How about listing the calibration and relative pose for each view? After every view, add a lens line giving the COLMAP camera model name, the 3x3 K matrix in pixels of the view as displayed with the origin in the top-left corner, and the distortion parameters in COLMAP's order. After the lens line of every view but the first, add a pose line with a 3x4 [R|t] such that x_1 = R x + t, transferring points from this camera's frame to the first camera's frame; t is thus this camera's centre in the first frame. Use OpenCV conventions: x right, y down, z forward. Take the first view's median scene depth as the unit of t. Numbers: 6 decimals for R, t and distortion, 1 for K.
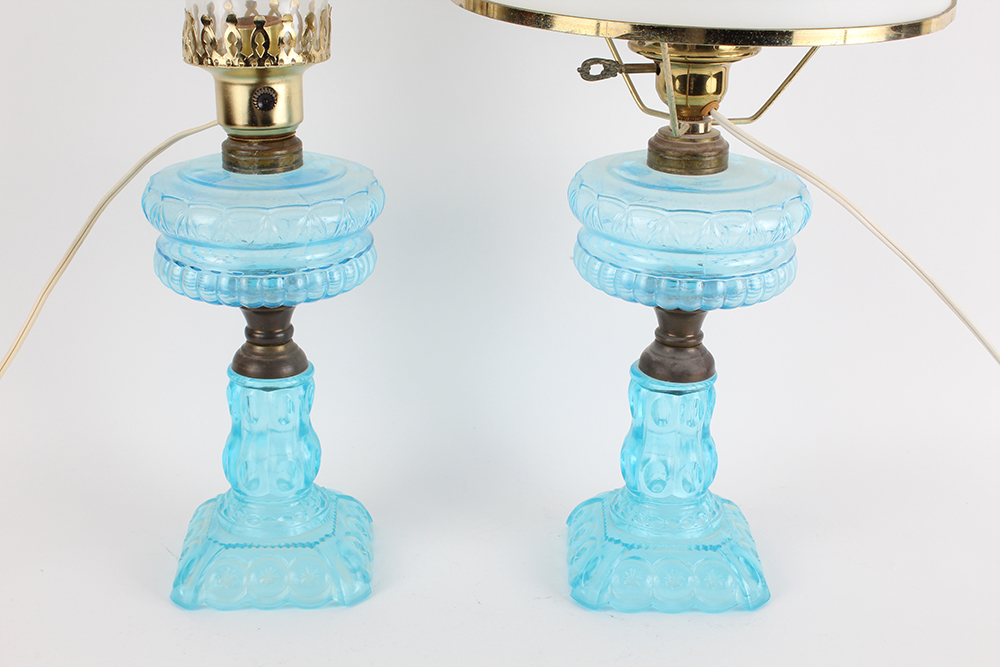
lens RADIAL K [[1487.3, 0, 495.0], [0, 1487.3, 333.5], [0, 0, 1]] dist [-0.031247, 0.000000]
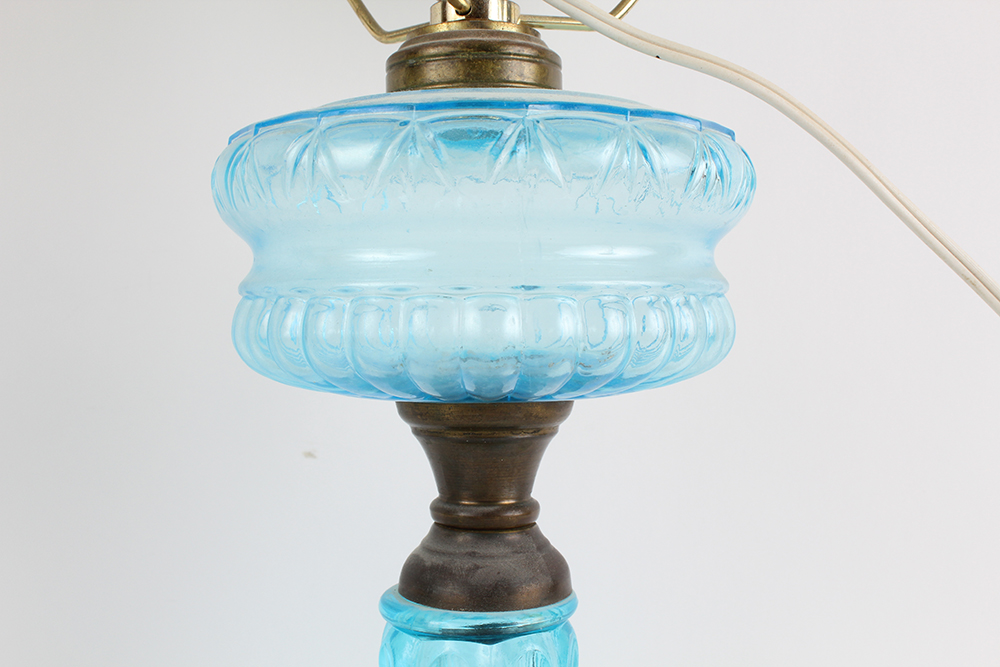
lens RADIAL K [[1139.3, 0, 496.0], [0, 1139.3, 338.1], [0, 0, 1]] dist [-0.030735, 0.000000]
pose [[0.994696, -0.027567, 0.099098, 0.096009], [0.060146, 0.937430, -0.342940, 0.070631], [-0.083443, 0.347081, 0.934115, 0.671995]]
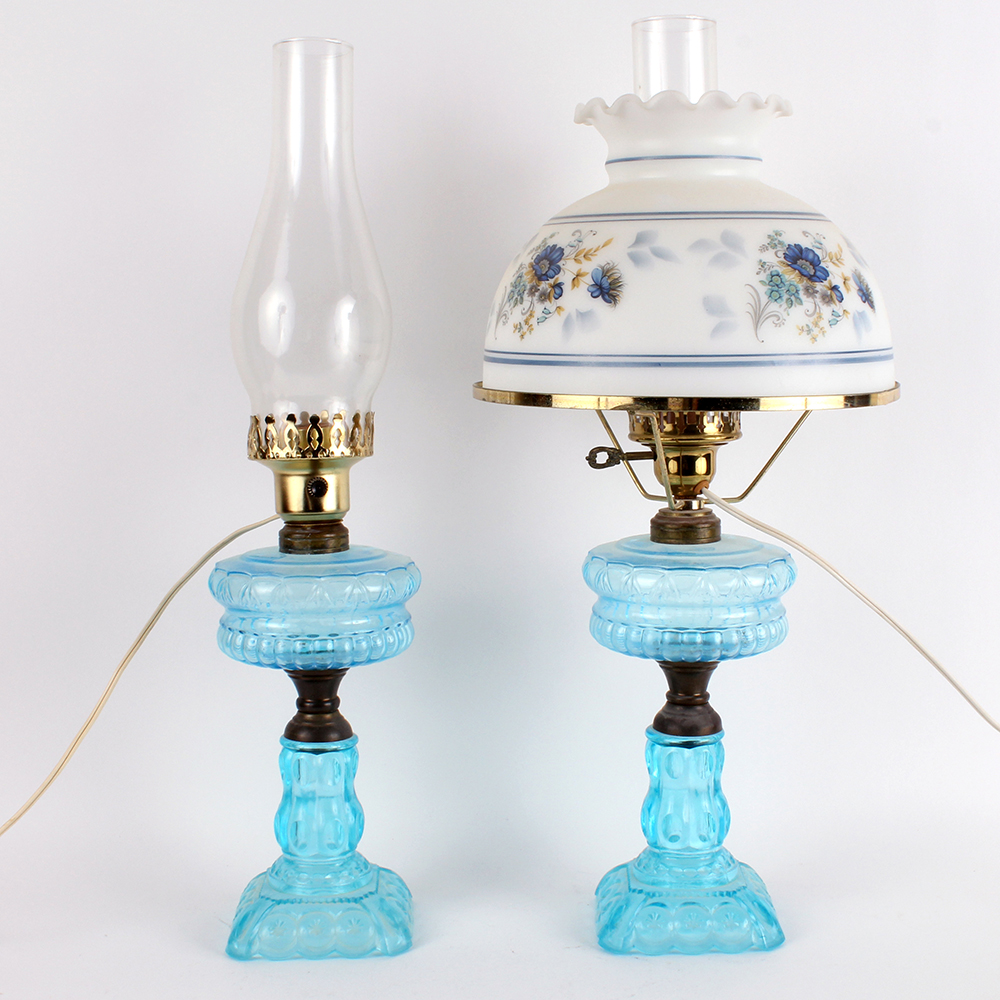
lens RADIAL K [[1658.0, 0, 508.1], [0, 1658.0, 489.7], [0, 0, 1]] dist [-0.117954, 0.000000]
pose [[0.999548, -0.026618, -0.013991, 0.011565], [0.022191, 0.966908, -0.254157, 0.163868], [0.020293, 0.253732, 0.967062, -0.233328]]
